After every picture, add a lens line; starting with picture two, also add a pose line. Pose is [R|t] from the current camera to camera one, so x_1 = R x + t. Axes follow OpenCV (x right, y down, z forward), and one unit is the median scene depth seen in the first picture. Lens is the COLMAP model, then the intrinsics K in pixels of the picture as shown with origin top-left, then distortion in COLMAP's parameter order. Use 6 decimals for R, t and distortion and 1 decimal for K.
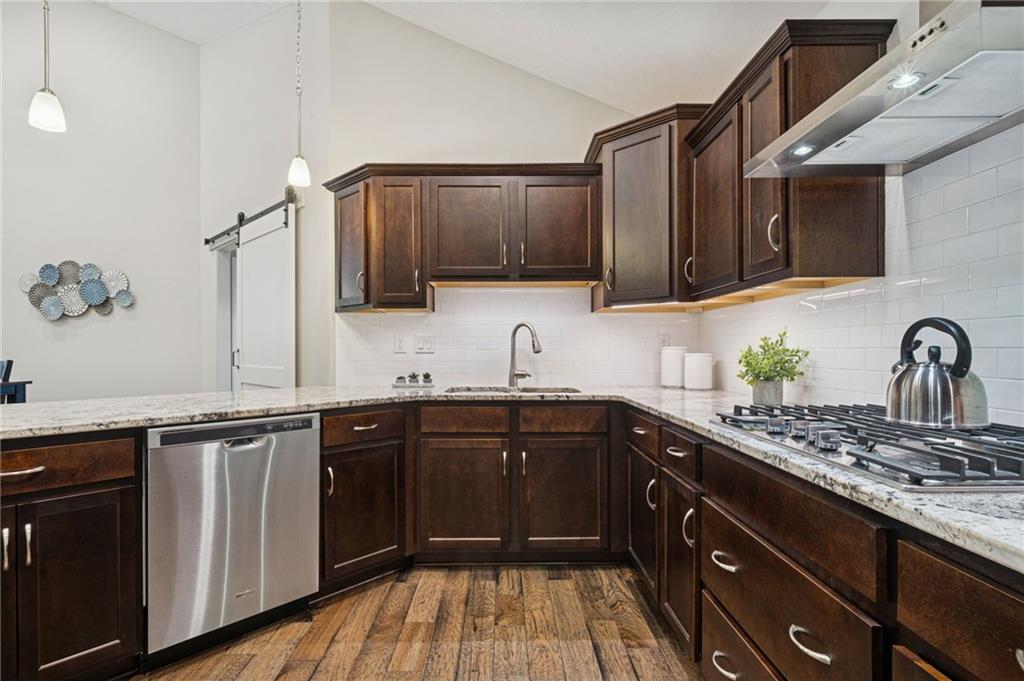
lens RADIAL K [[498.1, 0, 502.0], [0, 498.1, 347.9], [0, 0, 1]] dist [0.004439, 0.000218]
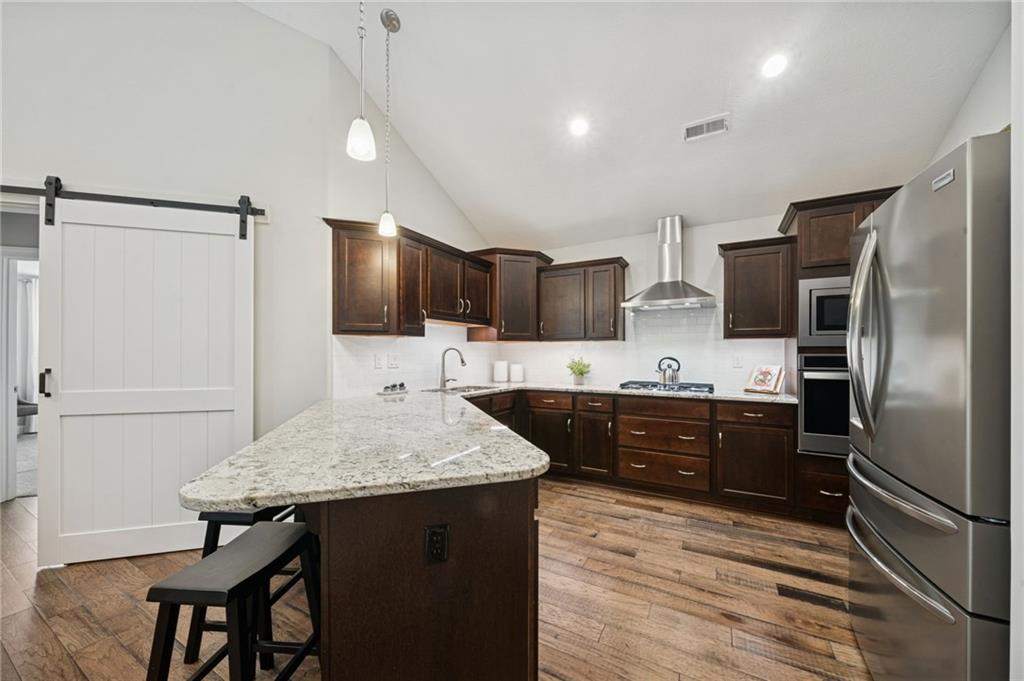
lens RADIAL K [[383.5, 0, 504.6], [0, 383.5, 350.8], [0, 0, 1]] dist [-0.001785, -0.000051]
pose [[0.491990, 0.008087, 0.870564, -1.133774], [-0.005603, 0.999966, -0.006123, -0.038799], [-0.870583, -0.001866, 0.492018, 0.293730]]
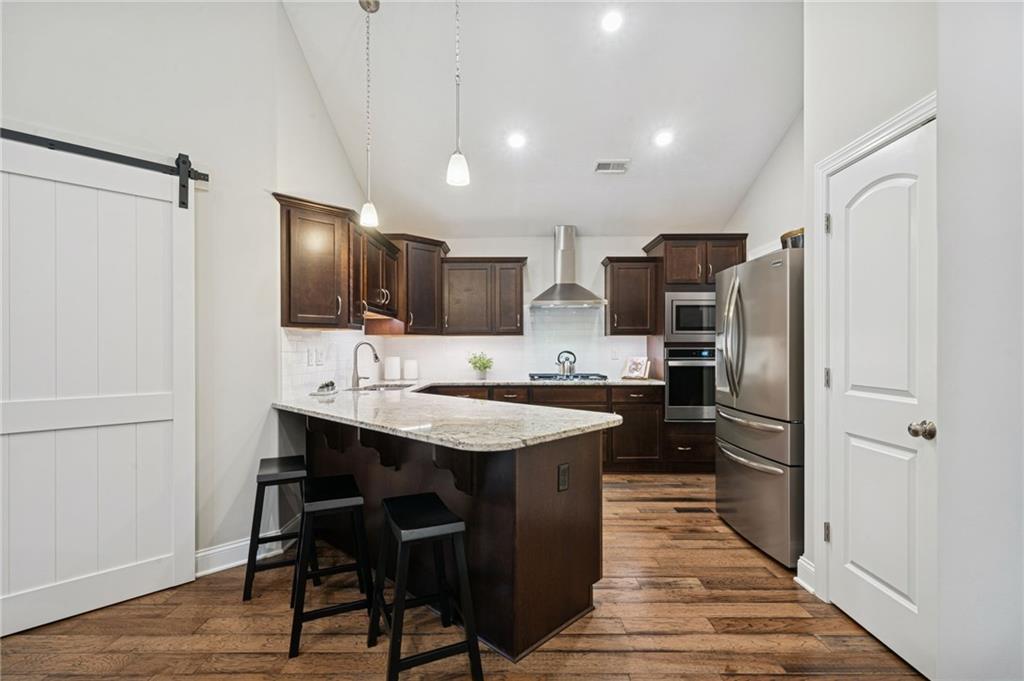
lens RADIAL K [[498.1, 0, 514.5], [0, 498.1, 345.0], [0, 0, 1]] dist [0.004439, 0.000218]
pose [[-0.007976, 0.008457, 0.999932, -1.668738], [-0.001260, 0.999963, -0.008468, -0.034630], [-0.999967, -0.001328, -0.007965, 0.695222]]
